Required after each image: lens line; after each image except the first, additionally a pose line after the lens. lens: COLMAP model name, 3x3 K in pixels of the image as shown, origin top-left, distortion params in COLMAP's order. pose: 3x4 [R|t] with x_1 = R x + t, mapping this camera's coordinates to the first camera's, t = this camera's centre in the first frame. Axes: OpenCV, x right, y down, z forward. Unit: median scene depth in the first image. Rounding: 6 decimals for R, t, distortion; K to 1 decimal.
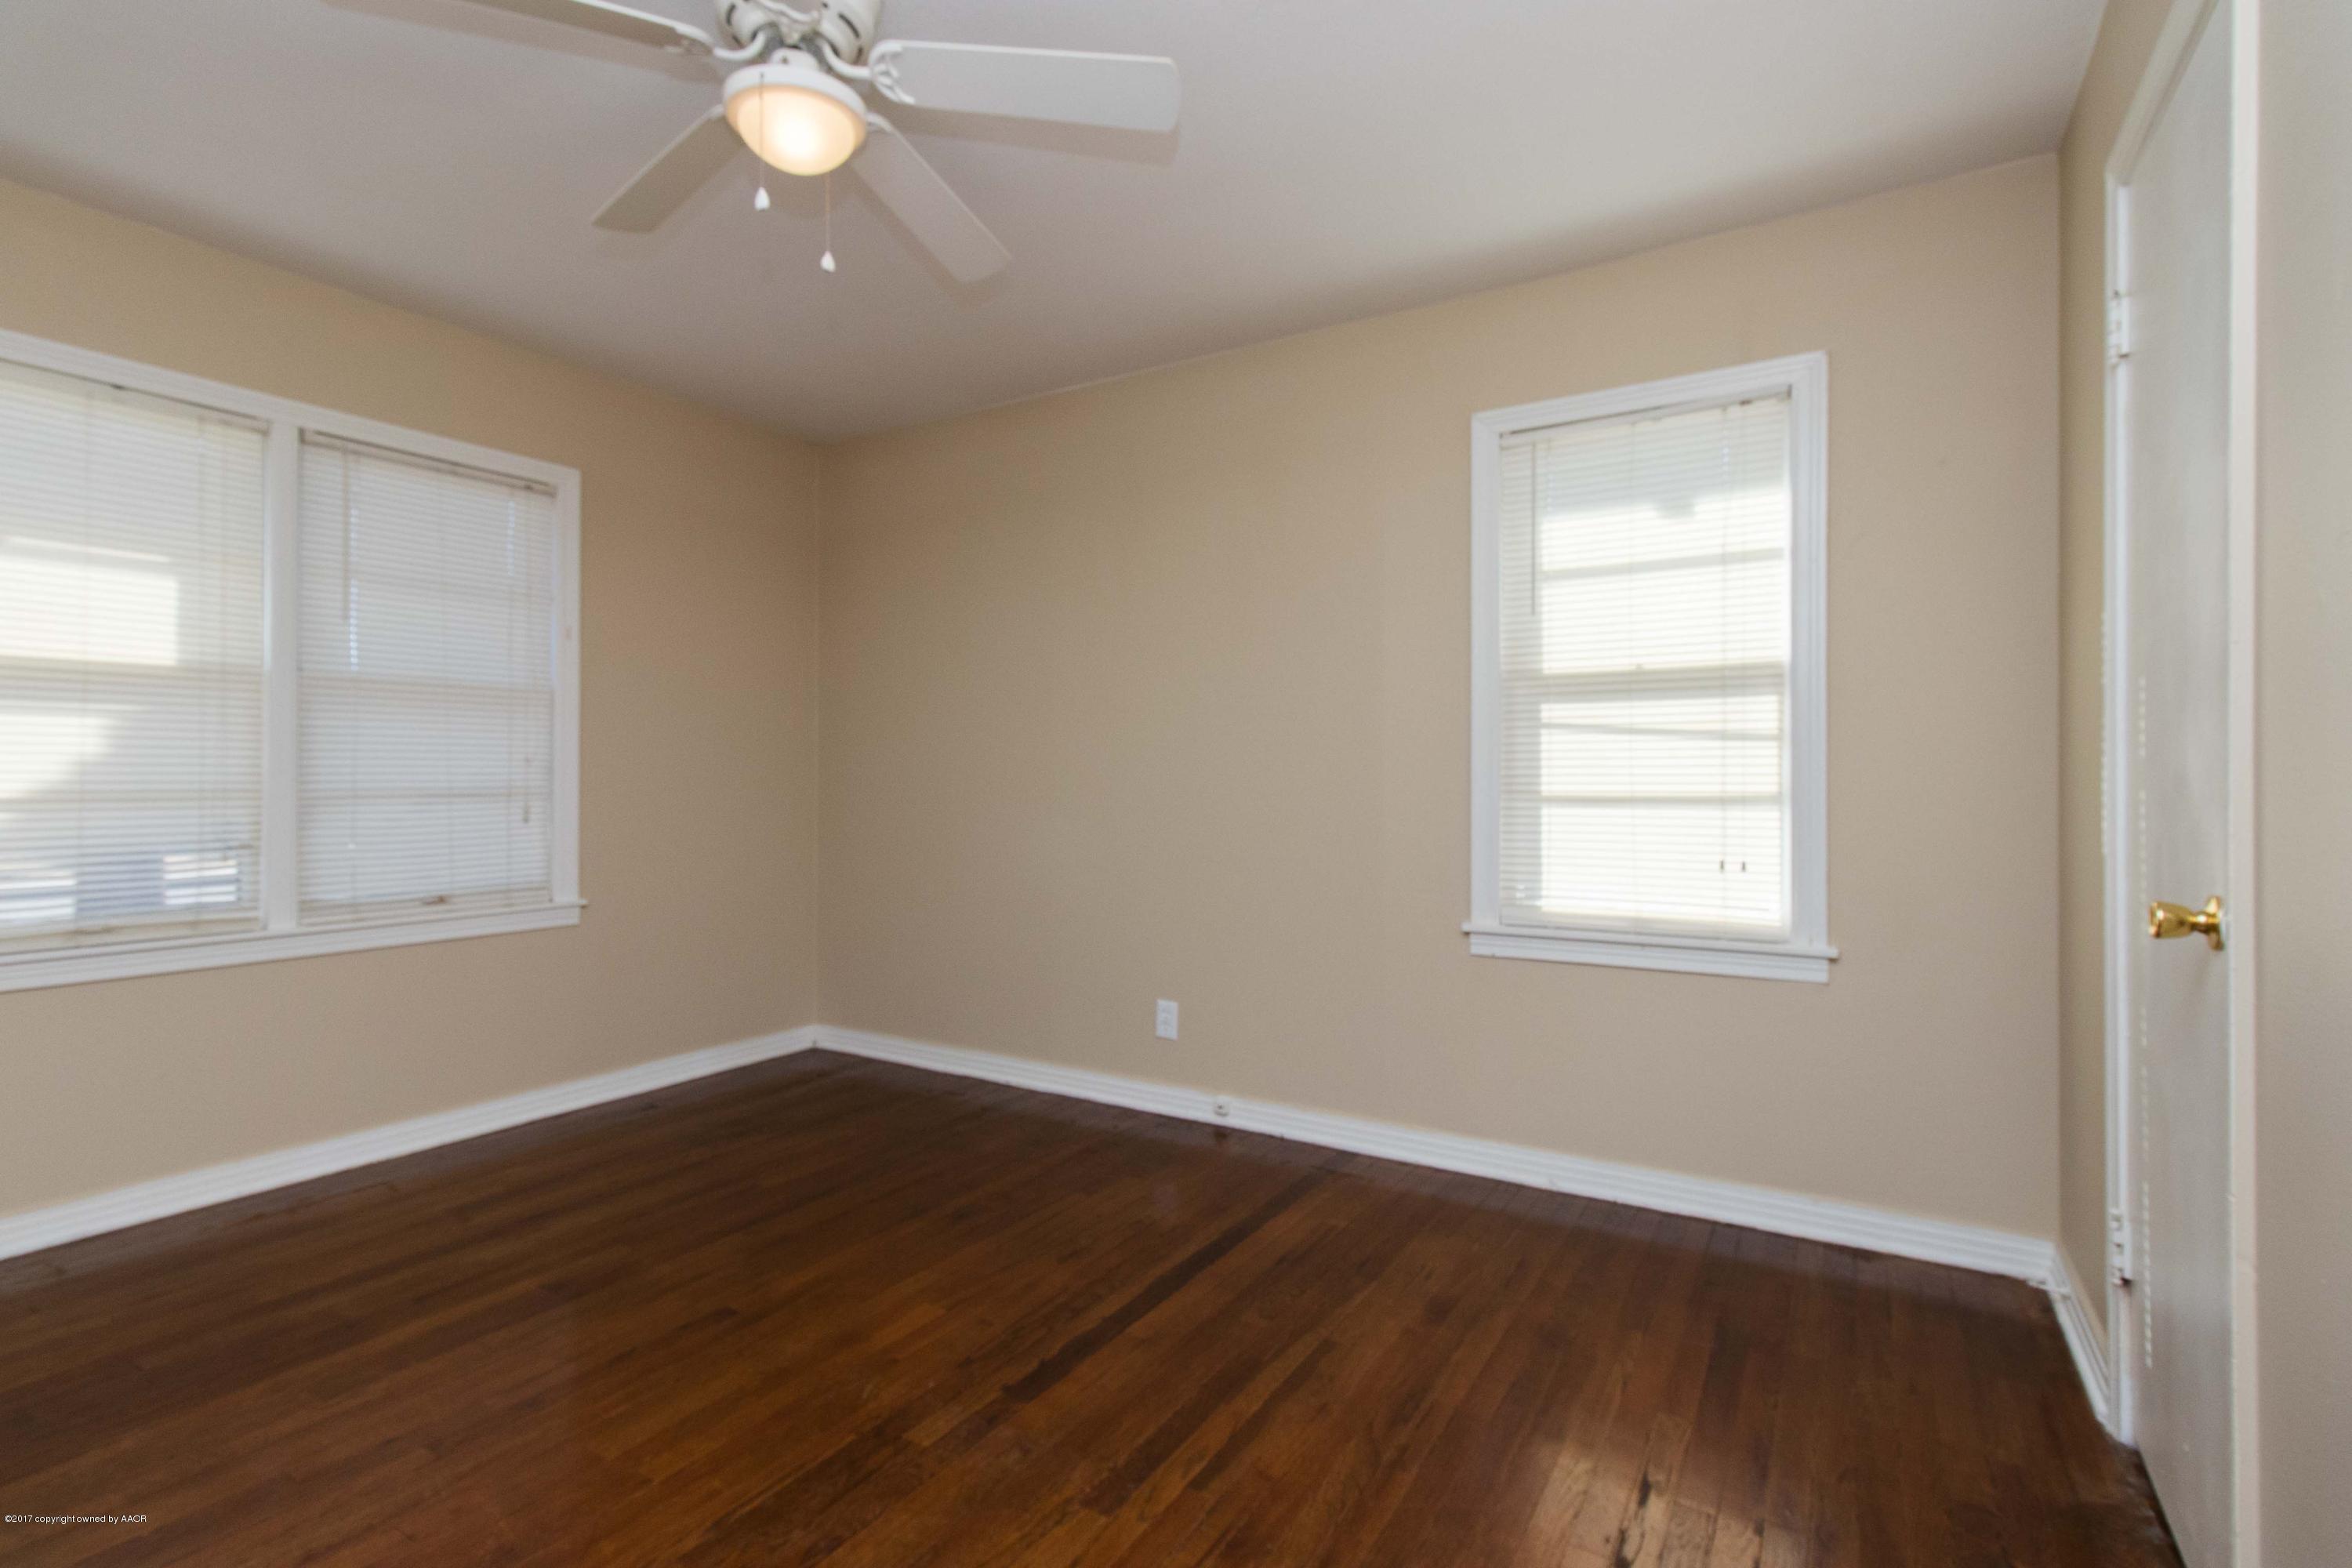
lens RADIAL K [[1086.3, 0, 1155.5], [0, 1086.3, 771.3], [0, 0, 1]] dist [0.000424, 0.000783]
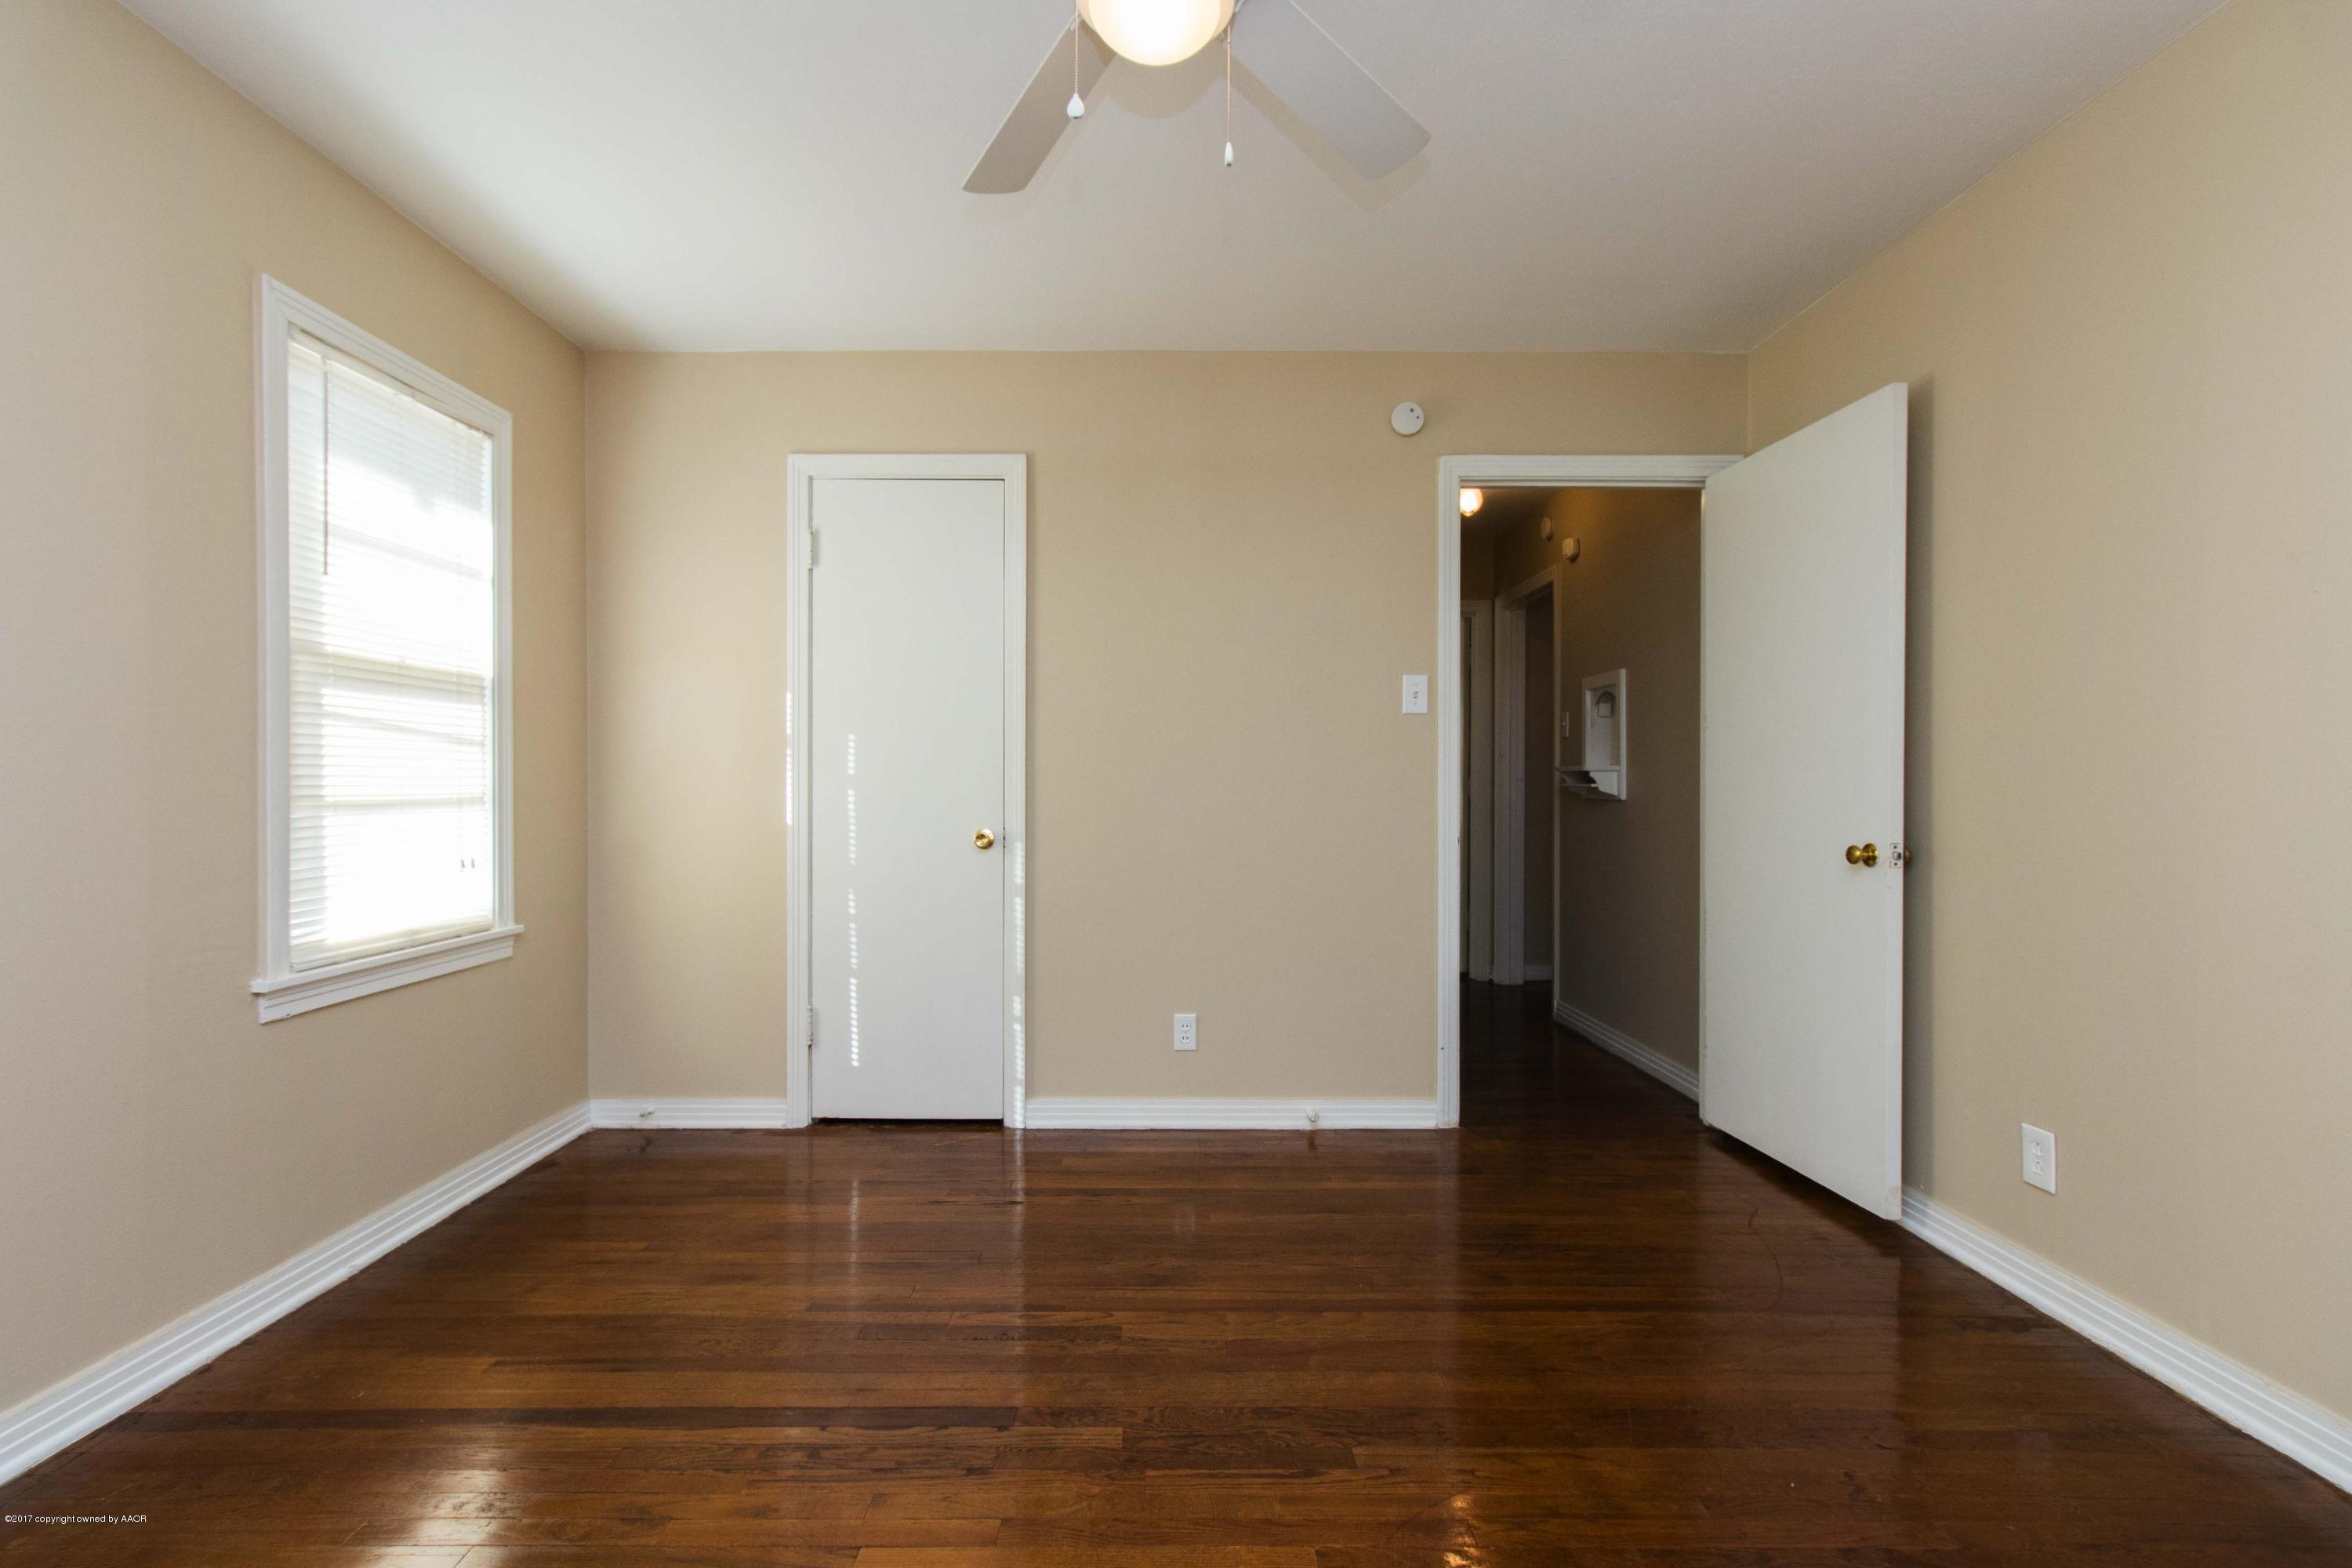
lens RADIAL K [[1086.3, 0, 1174.0], [0, 1086.3, 777.8], [0, 0, 1]] dist [0.000424, 0.000783]
pose [[-0.526512, 0.003842, 0.850159, -0.726405], [-0.012718, 0.999842, -0.012395, 0.007677], [-0.850073, -0.017338, -0.526380, 0.981346]]
